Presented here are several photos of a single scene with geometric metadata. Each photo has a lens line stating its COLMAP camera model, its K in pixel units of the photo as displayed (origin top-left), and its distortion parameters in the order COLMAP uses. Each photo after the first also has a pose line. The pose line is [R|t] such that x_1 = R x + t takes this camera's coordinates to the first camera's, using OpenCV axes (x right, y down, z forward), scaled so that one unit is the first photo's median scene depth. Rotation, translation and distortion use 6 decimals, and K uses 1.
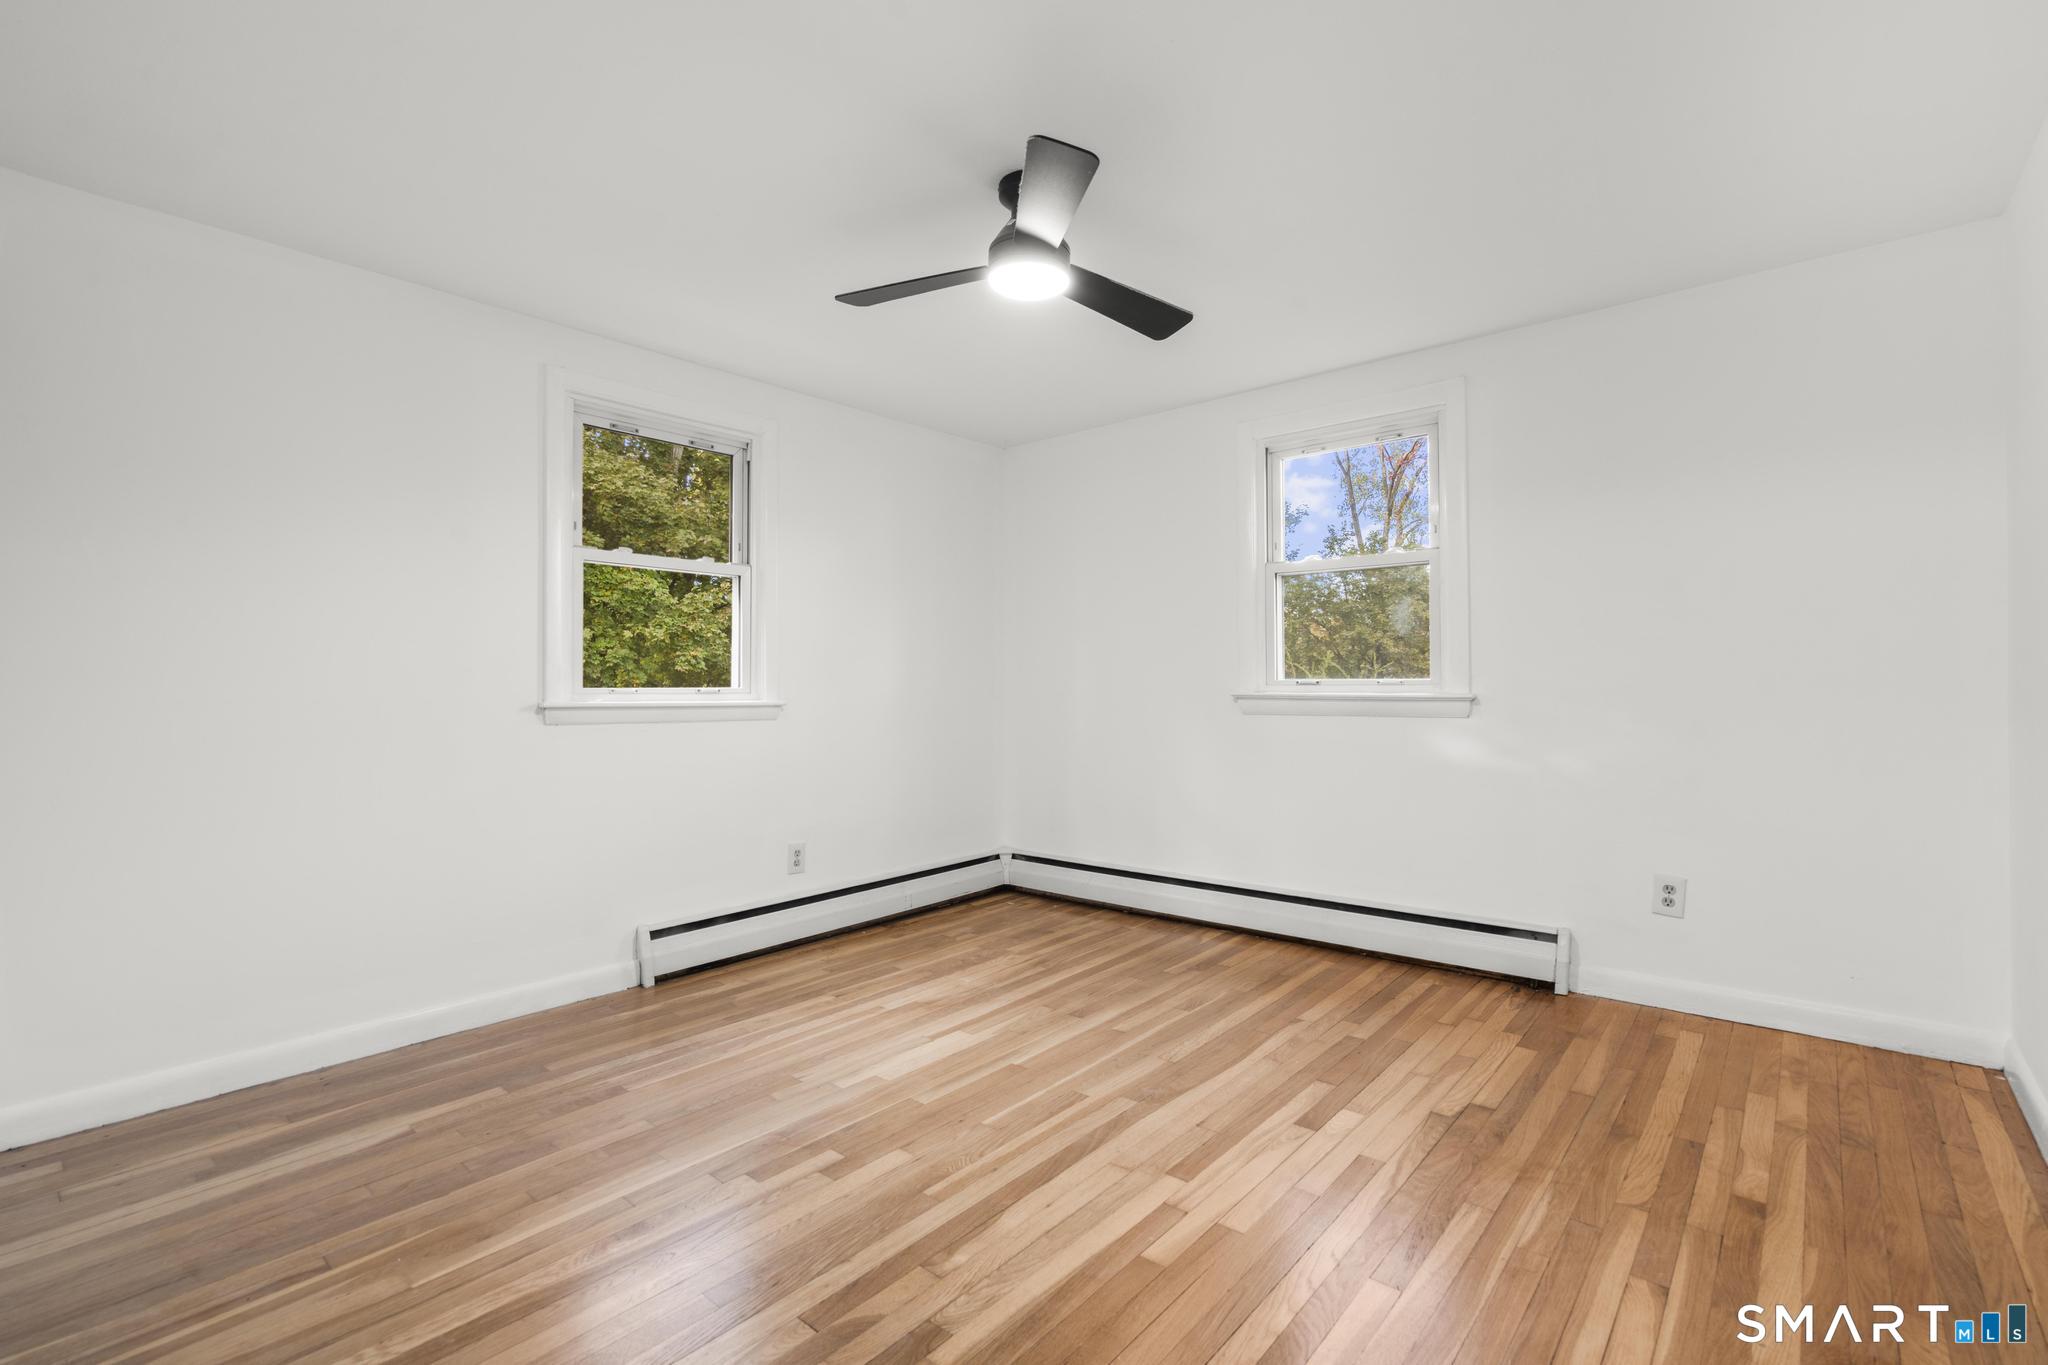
lens RADIAL K [[918.5, 0, 1024.0], [0, 918.5, 682.5], [0, 0, 1]] dist [-0.001926, 0.000356]
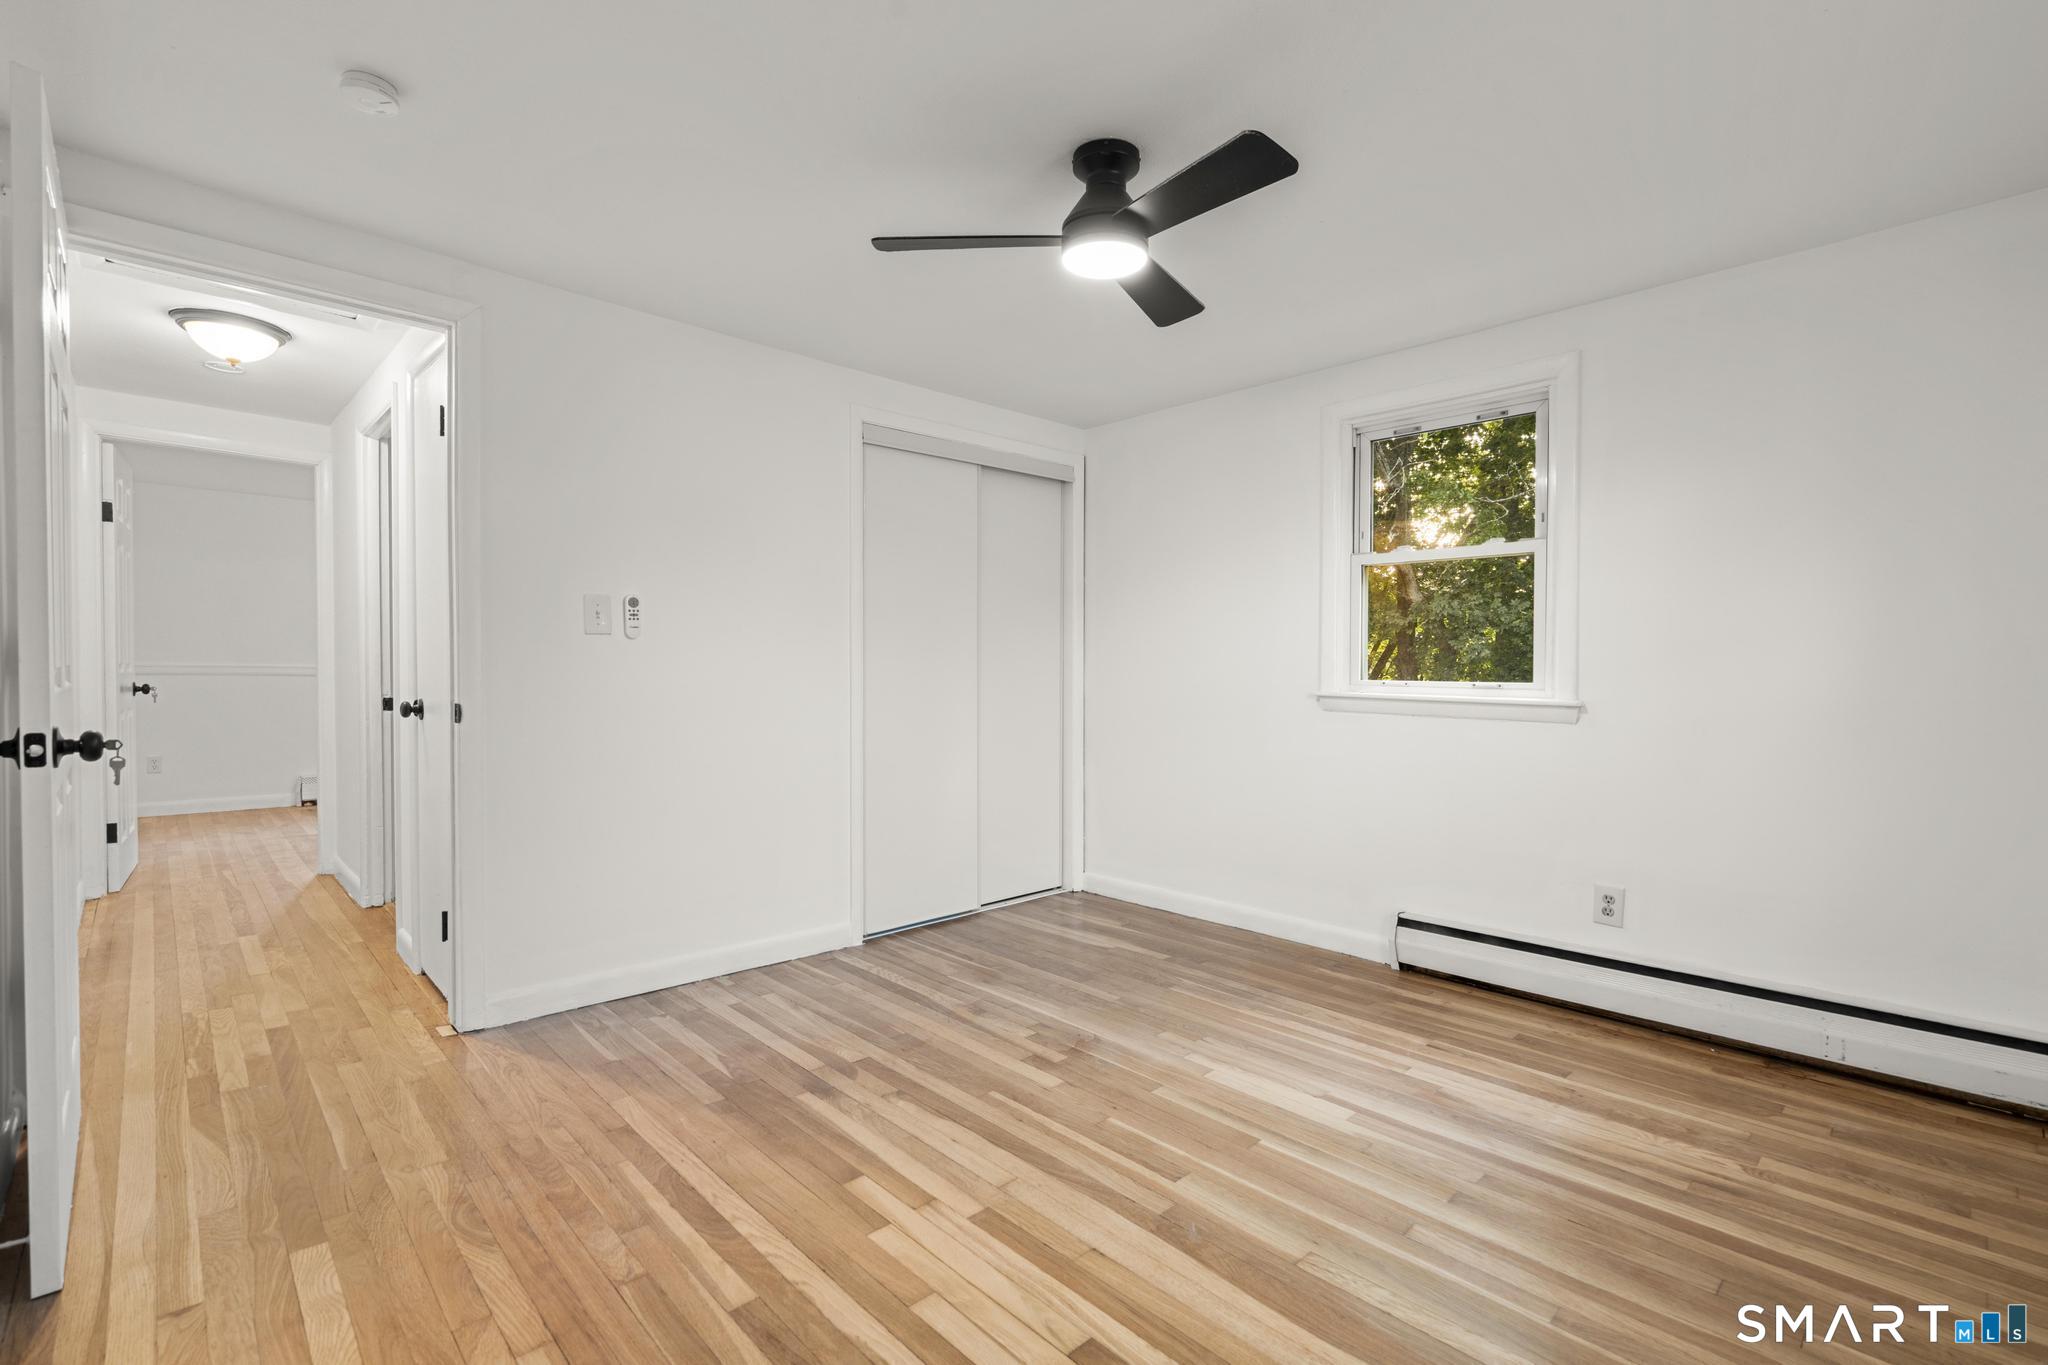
lens RADIAL K [[890.5, 0, 1011.0], [0, 890.5, 682.0], [0, 0, 1]] dist [-0.003570, 0.000119]
pose [[-0.097310, 0.019151, -0.995070, 0.736990], [0.000043, 0.999815, 0.019238, -0.014779], [0.995254, 0.001829, -0.097293, 0.781124]]
